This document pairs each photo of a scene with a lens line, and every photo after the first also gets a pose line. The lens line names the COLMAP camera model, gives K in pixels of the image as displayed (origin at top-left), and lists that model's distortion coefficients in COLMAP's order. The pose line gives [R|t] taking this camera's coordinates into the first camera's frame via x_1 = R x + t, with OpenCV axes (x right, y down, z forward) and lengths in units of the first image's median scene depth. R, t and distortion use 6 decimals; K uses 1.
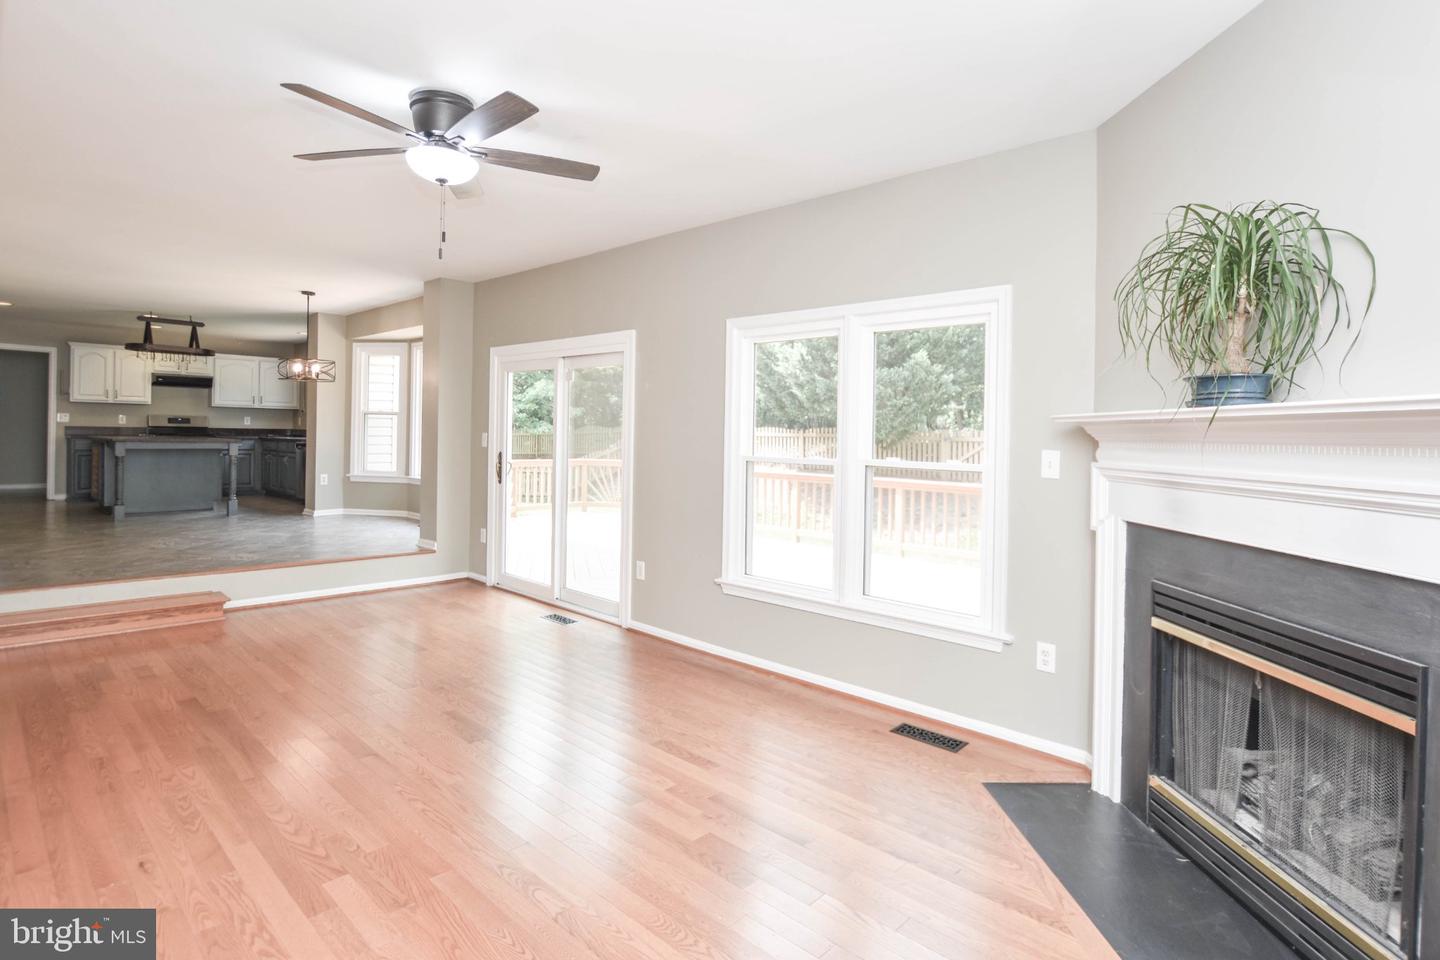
lens RADIAL K [[726.7, 0, 720.9], [0, 726.7, 433.7], [0, 0, 1]] dist [-0.034018, 0.000006]
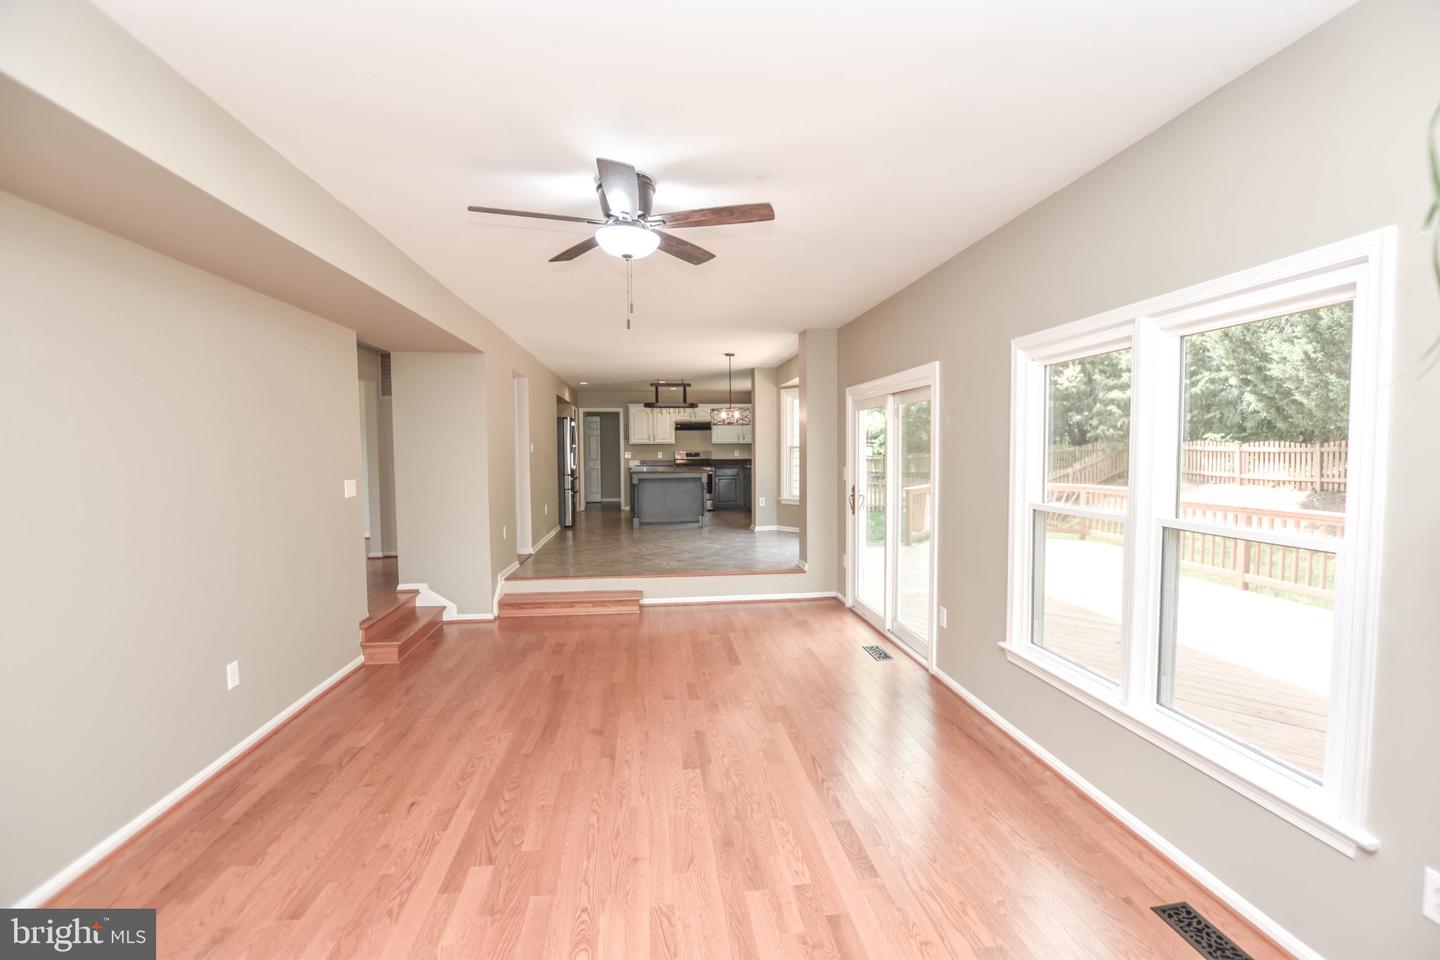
lens RADIAL K [[640.4, 0, 748.1], [0, 640.4, 482.8], [0, 0, 1]] dist [-0.027641, 0.000786]
pose [[0.782201, 0.006274, -0.622995, 0.122856], [0.024794, 0.998844, 0.041189, -0.015777], [0.622533, -0.047664, 0.781141, 0.120002]]
